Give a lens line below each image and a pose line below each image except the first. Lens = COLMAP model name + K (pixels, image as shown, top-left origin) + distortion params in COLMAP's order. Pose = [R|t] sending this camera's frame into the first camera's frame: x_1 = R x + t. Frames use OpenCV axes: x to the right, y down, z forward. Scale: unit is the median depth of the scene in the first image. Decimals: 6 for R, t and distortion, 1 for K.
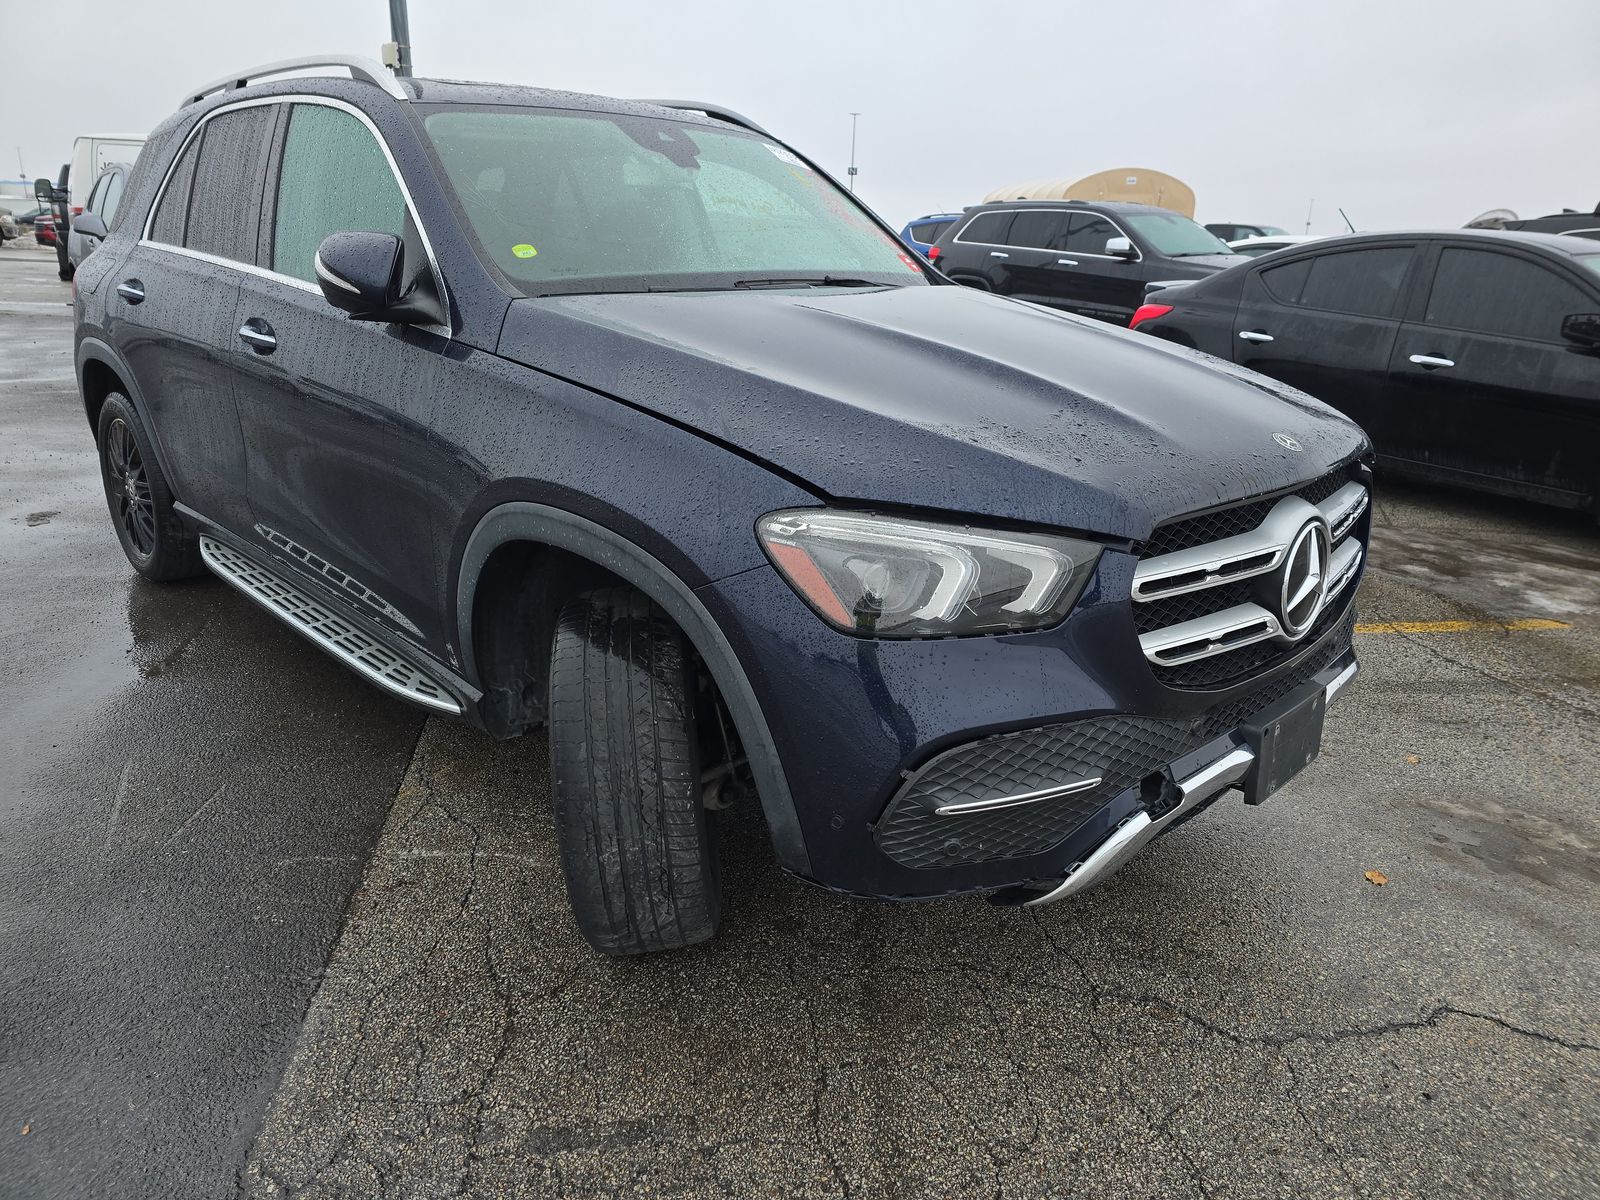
lens RADIAL K [[1063.9, 0, 804.8], [0, 1063.9, 601.1], [0, 0, 1]] dist [0.074880, -0.078577]
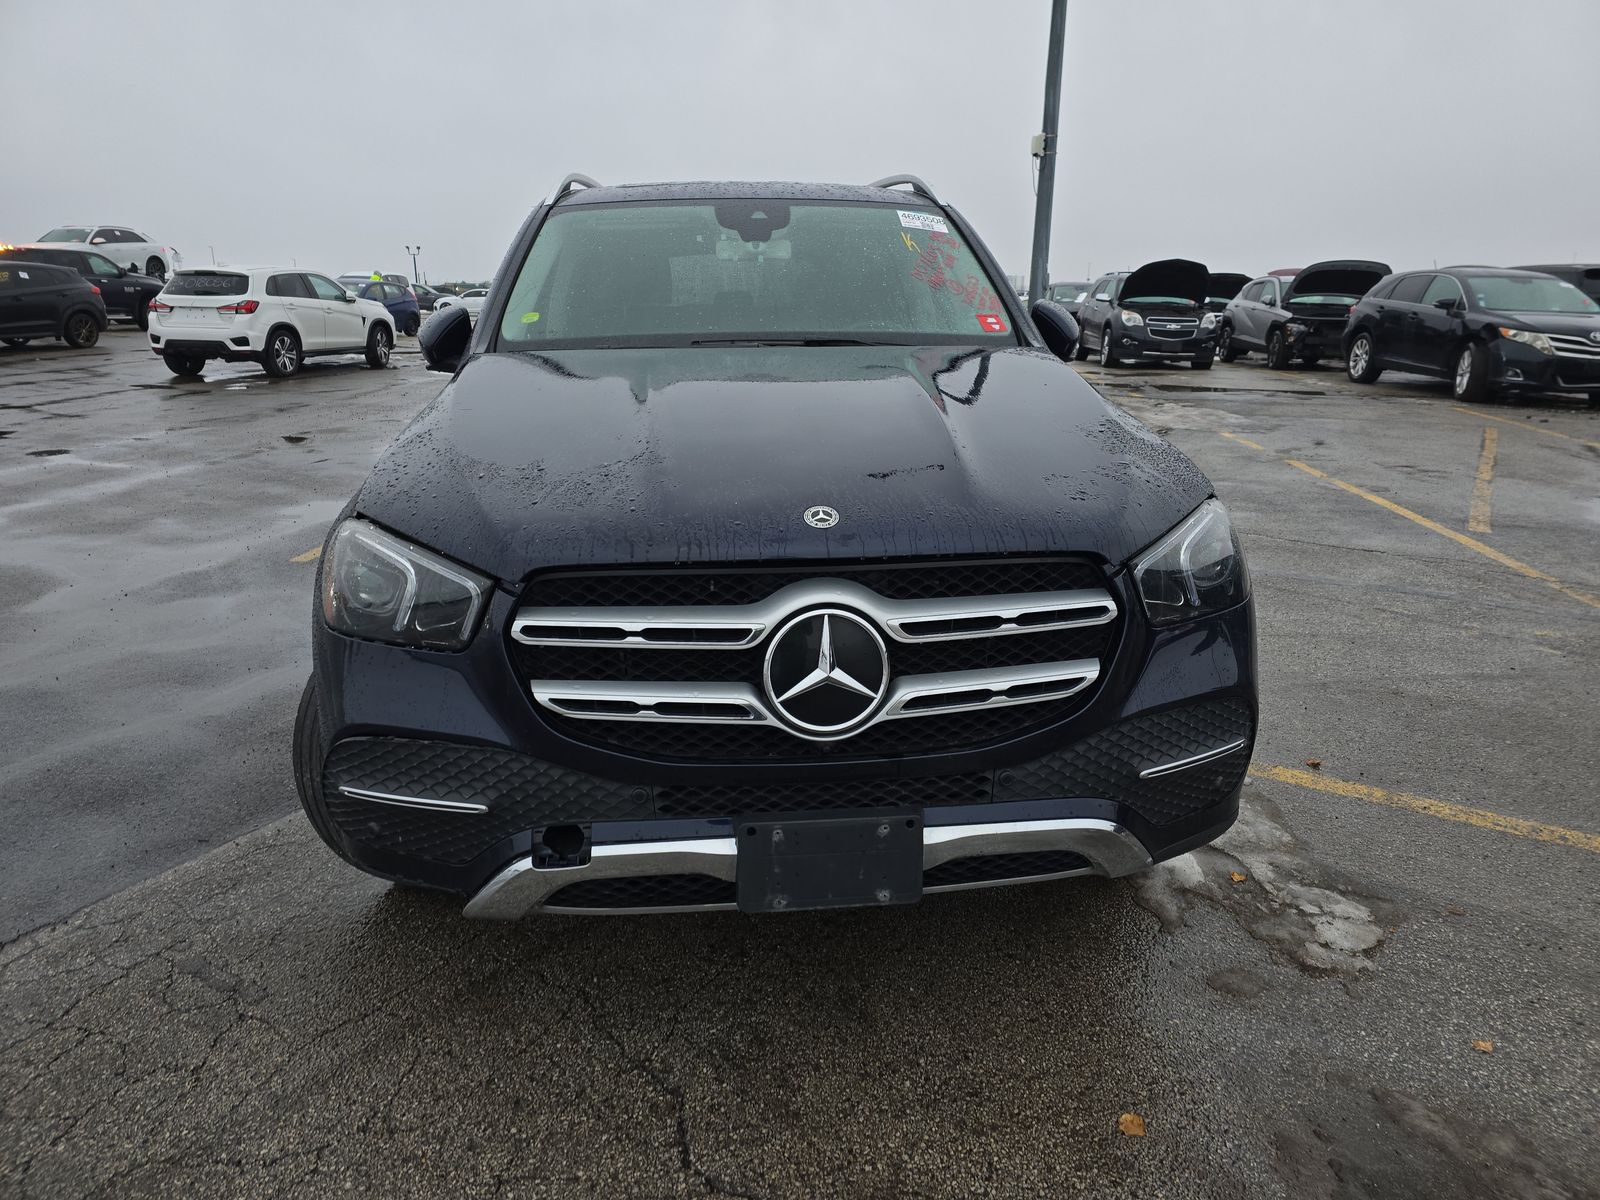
lens RADIAL K [[1063.9, 0, 804.8], [0, 1063.9, 601.1], [0, 0, 1]] dist [0.074880, -0.078577]
pose [[0.775637, 0.145008, -0.614296, 1.022953], [-0.181969, 0.983301, 0.002352, -0.081051], [0.604380, 0.109959, 0.789072, 0.316985]]
